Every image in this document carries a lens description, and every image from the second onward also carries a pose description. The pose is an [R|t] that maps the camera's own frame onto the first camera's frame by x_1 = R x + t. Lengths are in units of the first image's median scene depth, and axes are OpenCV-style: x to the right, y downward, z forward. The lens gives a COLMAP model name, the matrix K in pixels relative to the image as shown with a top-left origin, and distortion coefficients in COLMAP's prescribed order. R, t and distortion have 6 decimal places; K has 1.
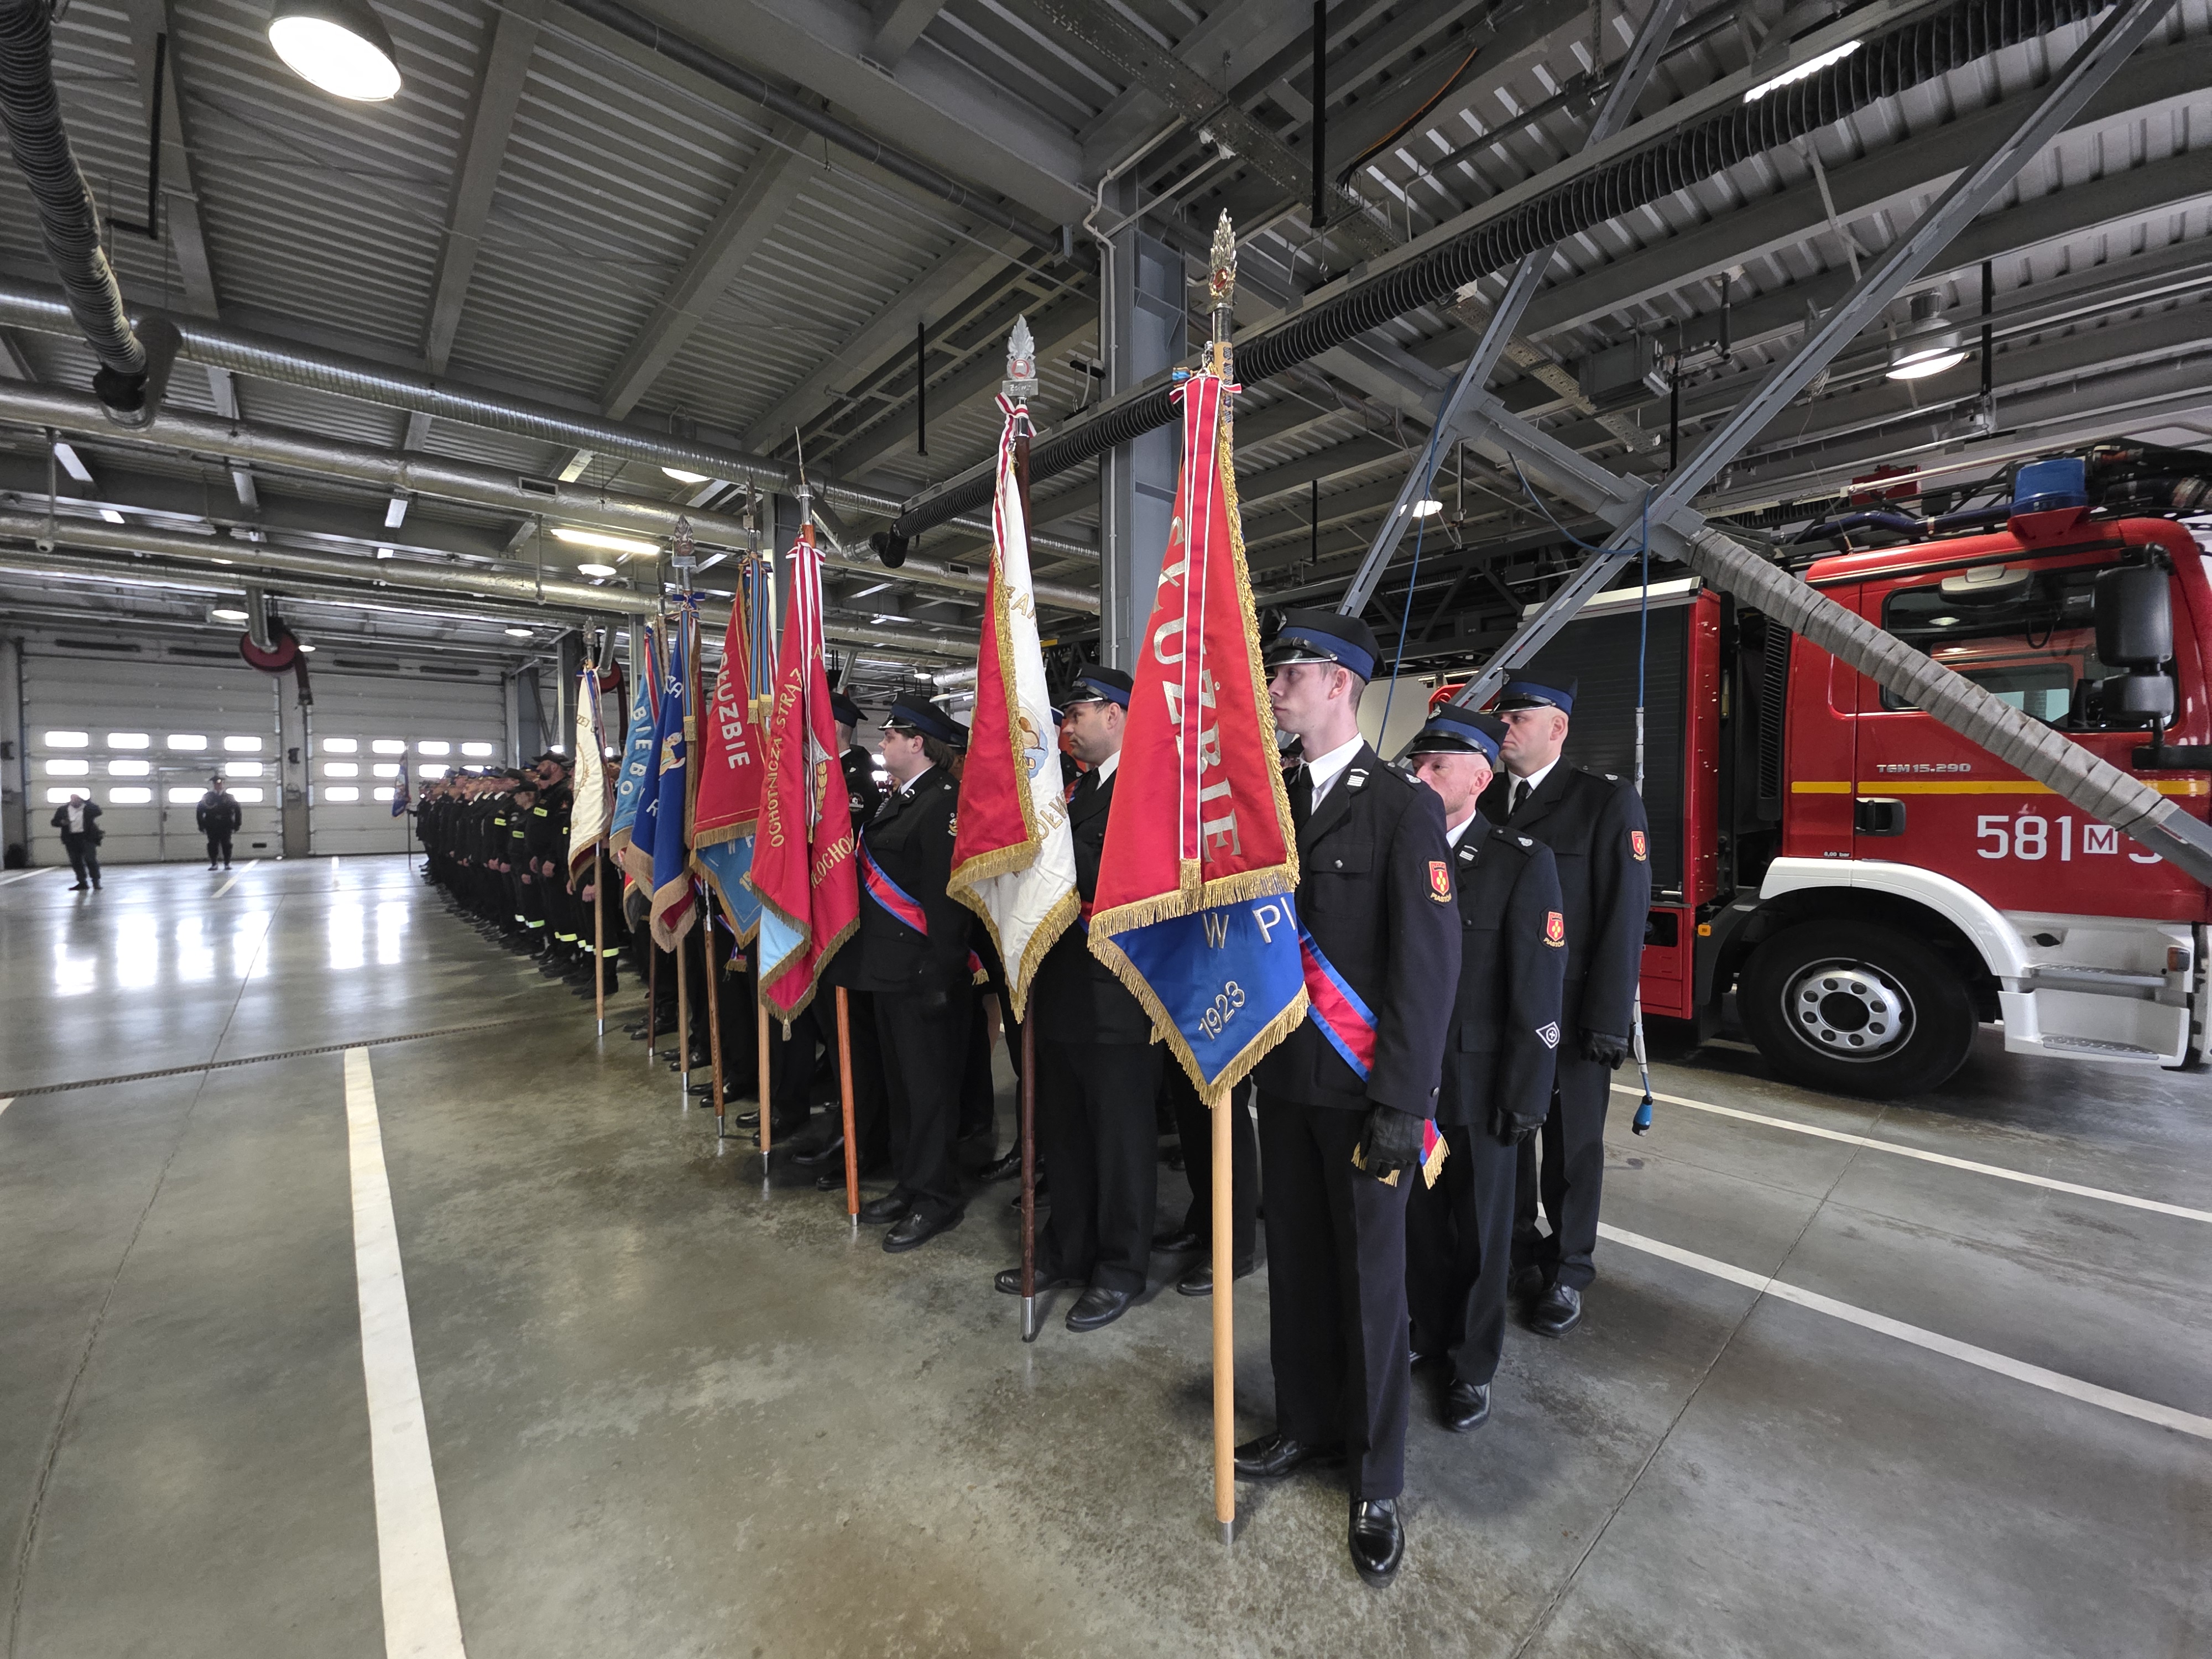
lens RADIAL K [[884.5, 0, 1106.0], [0, 884.5, 829.5], [0, 0, 1]] dist [0.000641, 0.000070]
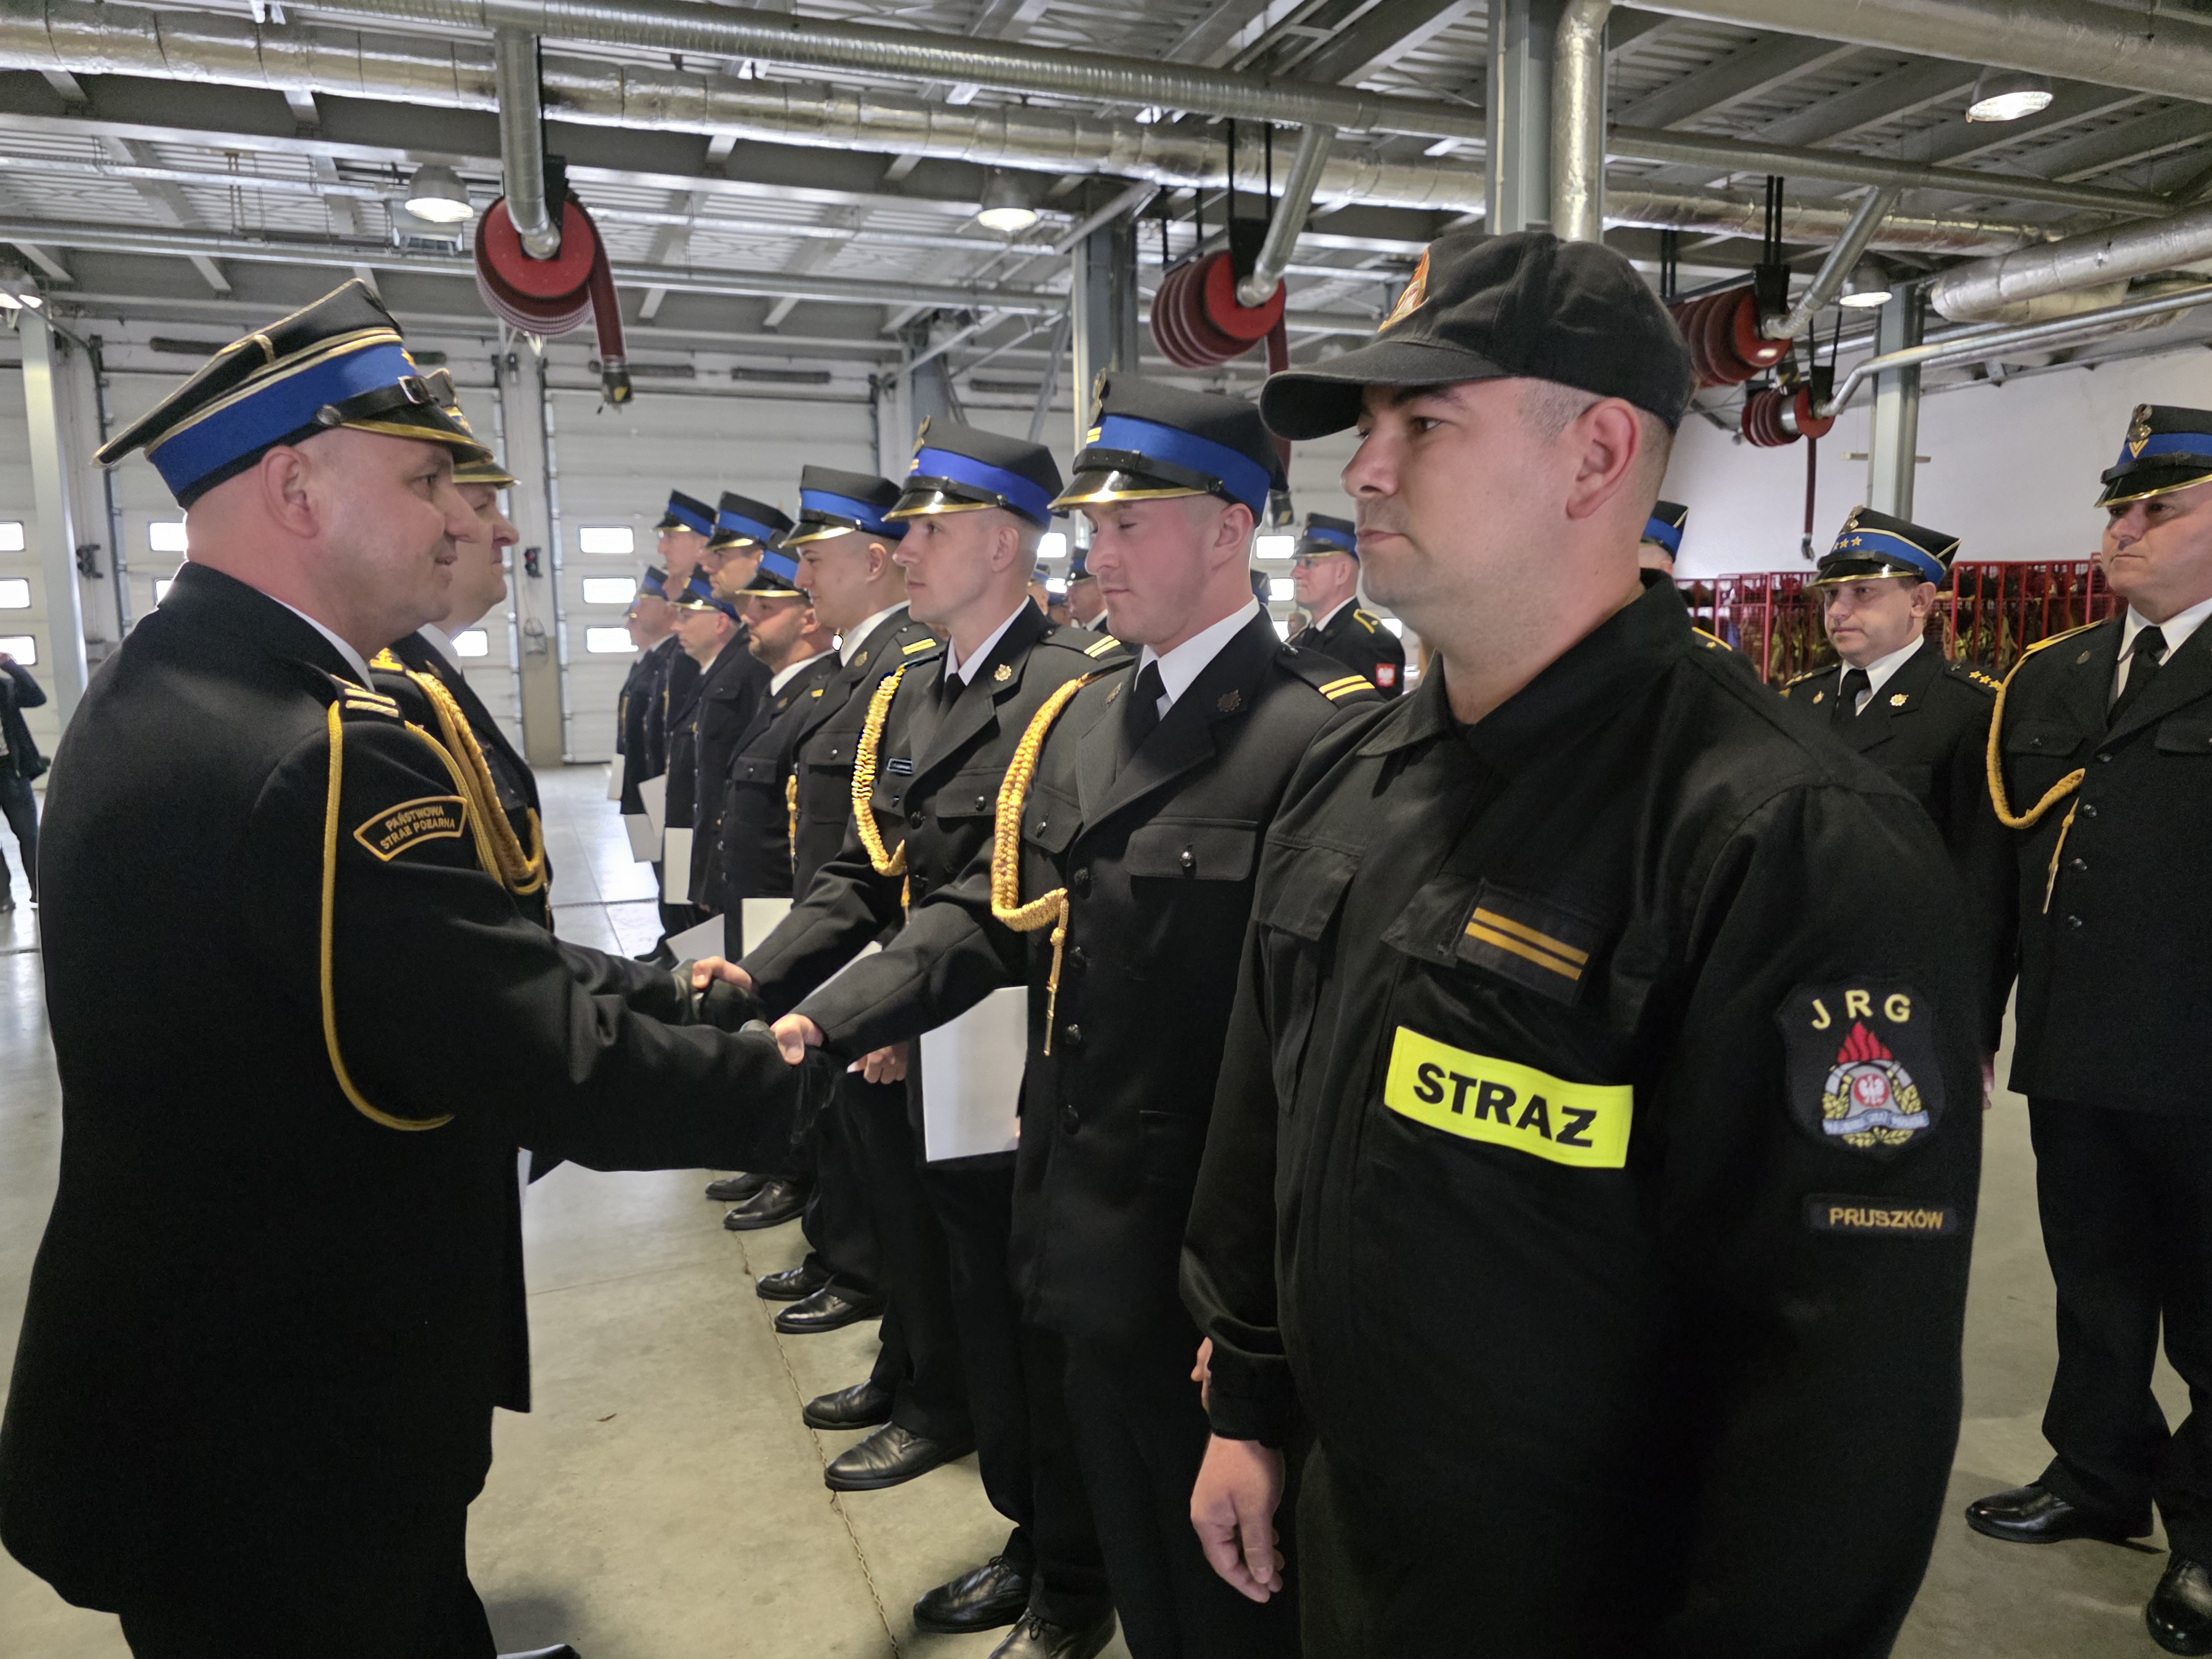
lens RADIAL K [[1513.4, 0, 1106.0], [0, 1513.4, 829.5], [0, 0, 1]] dist [0.076984, -0.060889]
pose [[0.939131, 0.028938, -0.342337, -0.312181], [0.004575, 0.995305, 0.096684, -0.015444], [0.343528, -0.092365, 0.934589, 0.289081]]
